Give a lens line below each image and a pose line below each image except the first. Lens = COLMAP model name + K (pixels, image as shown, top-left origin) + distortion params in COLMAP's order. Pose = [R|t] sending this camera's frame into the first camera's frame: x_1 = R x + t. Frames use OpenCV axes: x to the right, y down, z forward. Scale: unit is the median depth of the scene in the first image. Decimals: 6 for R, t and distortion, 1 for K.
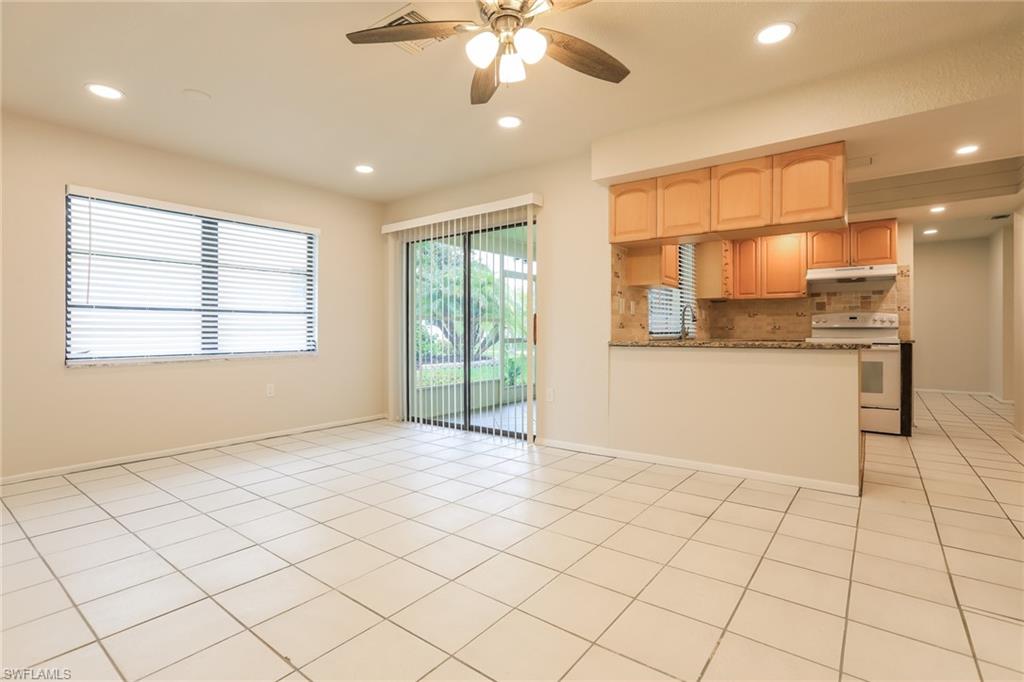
lens RADIAL K [[476.0, 0, 513.8], [0, 476.0, 335.5], [0, 0, 1]] dist [-0.001928, 0.000771]
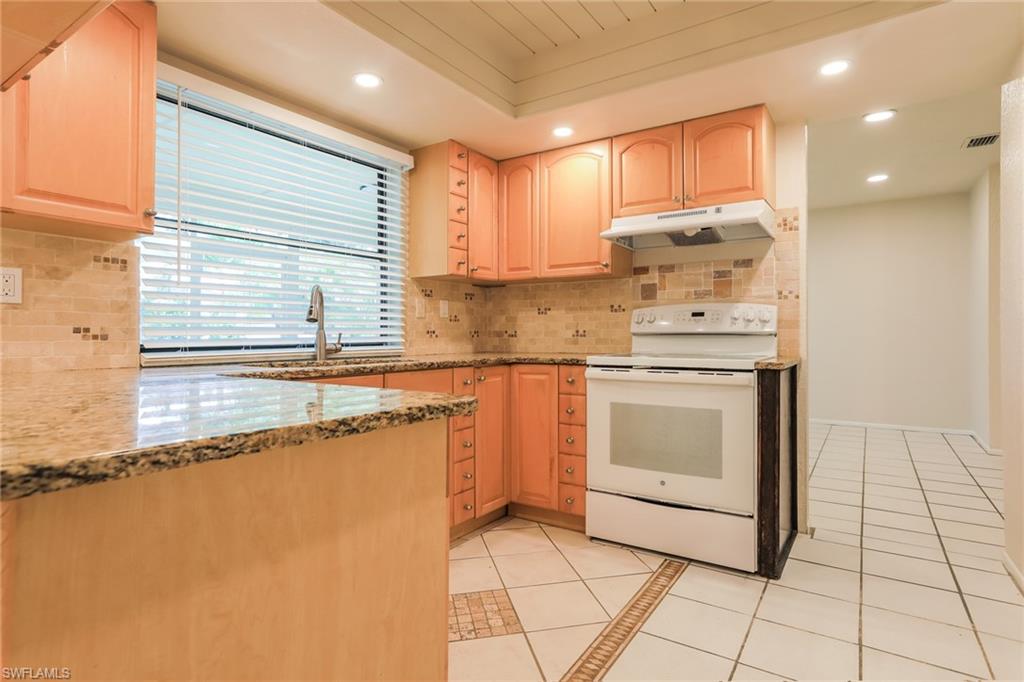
lens RADIAL K [[536.1, 0, 511.0], [0, 536.1, 336.8], [0, 0, 1]] dist [-0.005405, -0.000074]
pose [[0.998503, -0.004664, 0.054492, 0.487661], [0.004860, 0.999982, -0.003451, -0.011814], [-0.054475, 0.003711, 0.998508, 0.446807]]
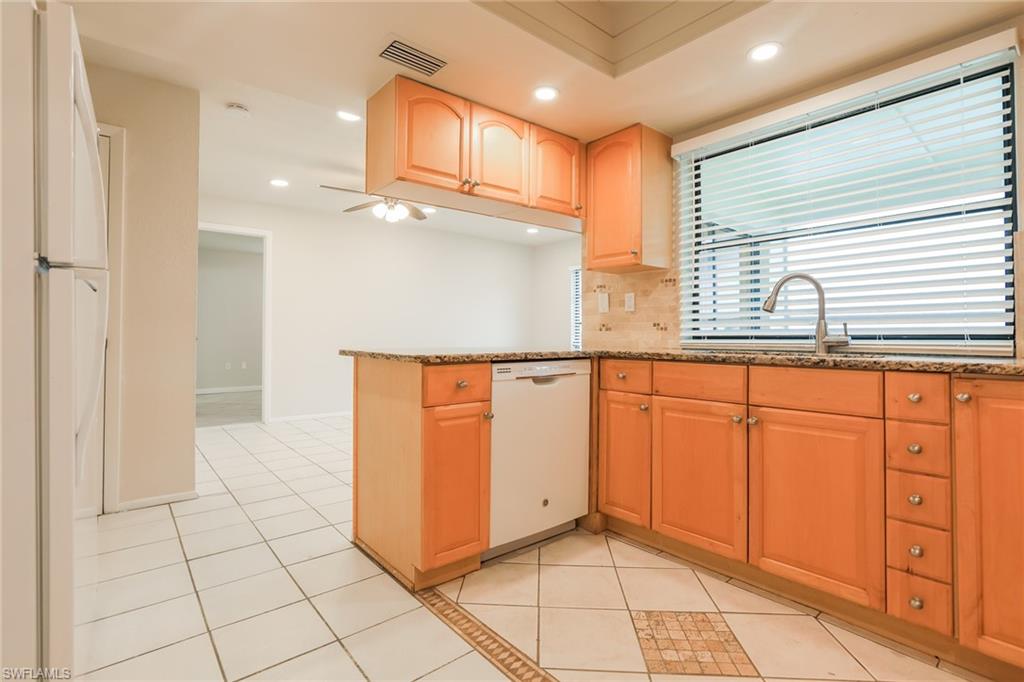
lens RADIAL K [[476.0, 0, 511.3], [0, 476.0, 335.2], [0, 0, 1]] dist [-0.001928, 0.000771]
pose [[-0.209391, -0.001464, -0.977831, 0.903863], [-0.010271, 0.999947, 0.000702, -0.003139], [0.977778, 0.010190, -0.209395, 0.903940]]
